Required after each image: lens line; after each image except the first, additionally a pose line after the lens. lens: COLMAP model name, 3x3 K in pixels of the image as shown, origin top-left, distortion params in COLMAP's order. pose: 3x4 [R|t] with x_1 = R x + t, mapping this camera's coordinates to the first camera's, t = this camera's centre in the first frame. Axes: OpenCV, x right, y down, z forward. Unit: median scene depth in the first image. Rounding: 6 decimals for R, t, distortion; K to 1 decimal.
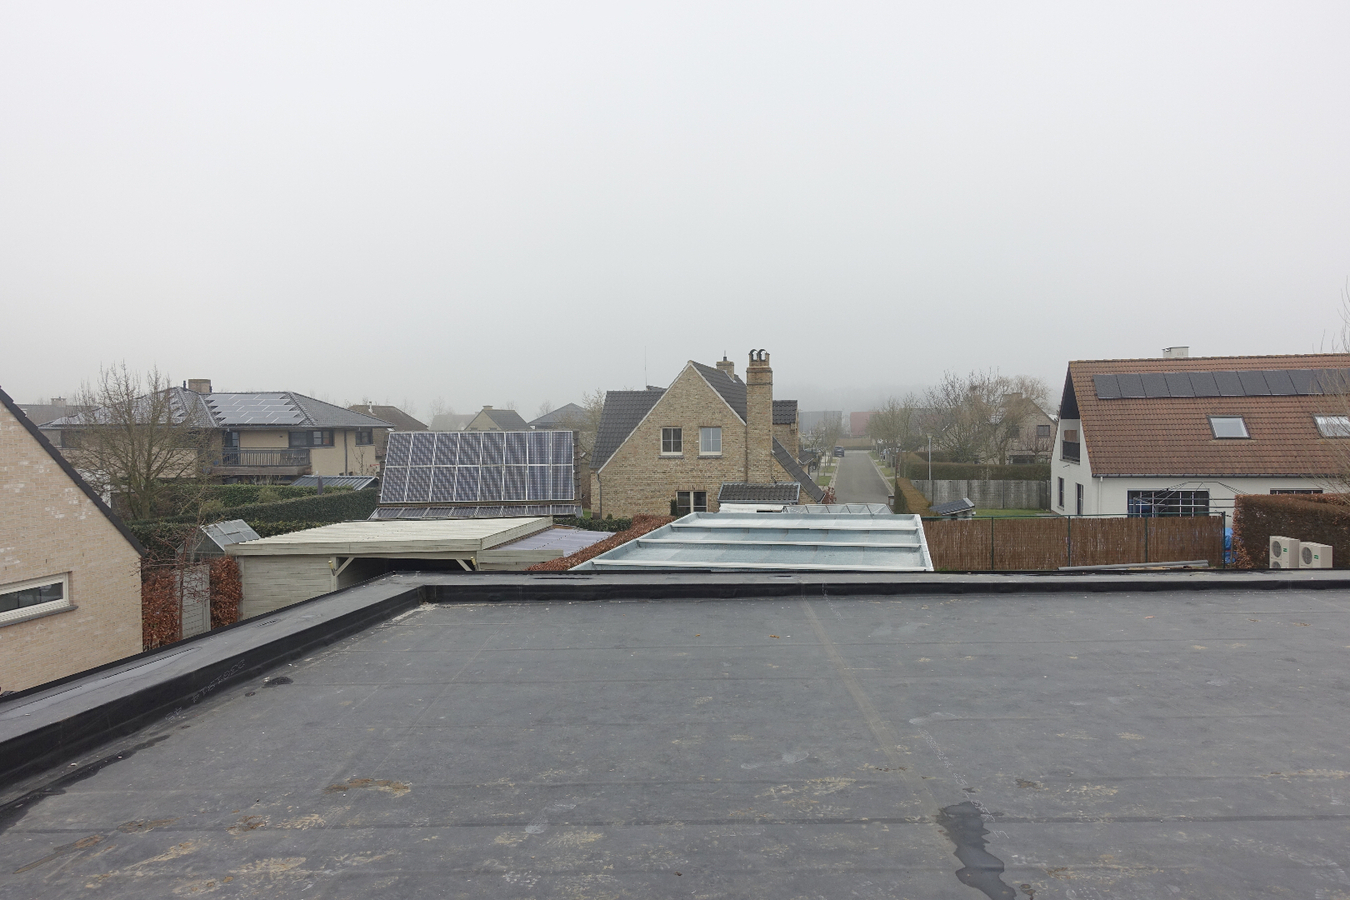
lens RADIAL K [[958.3, 0, 692.8], [0, 958.3, 452.0], [0, 0, 1]] dist [0.004180, 0.001341]
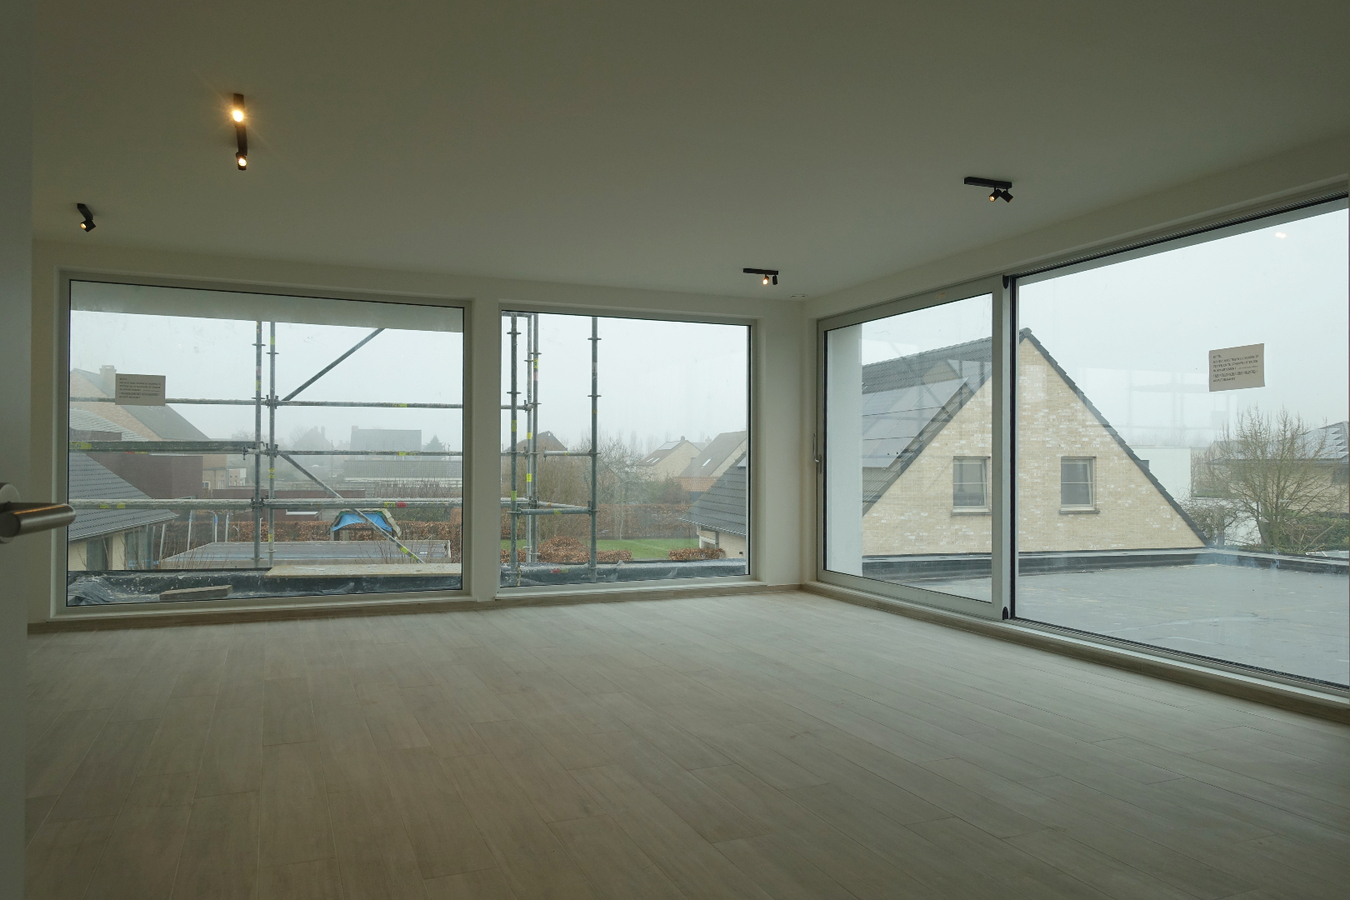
lens RADIAL K [[923.9, 0, 671.2], [0, 923.9, 455.9], [0, 0, 1]] dist [0.002639, 0.000274]
pose [[0.416054, 0.004288, -0.909330, 0.089349], [-0.033936, 0.999366, -0.010814, 0.001735], [0.908706, 0.035358, 0.415936, -0.063246]]
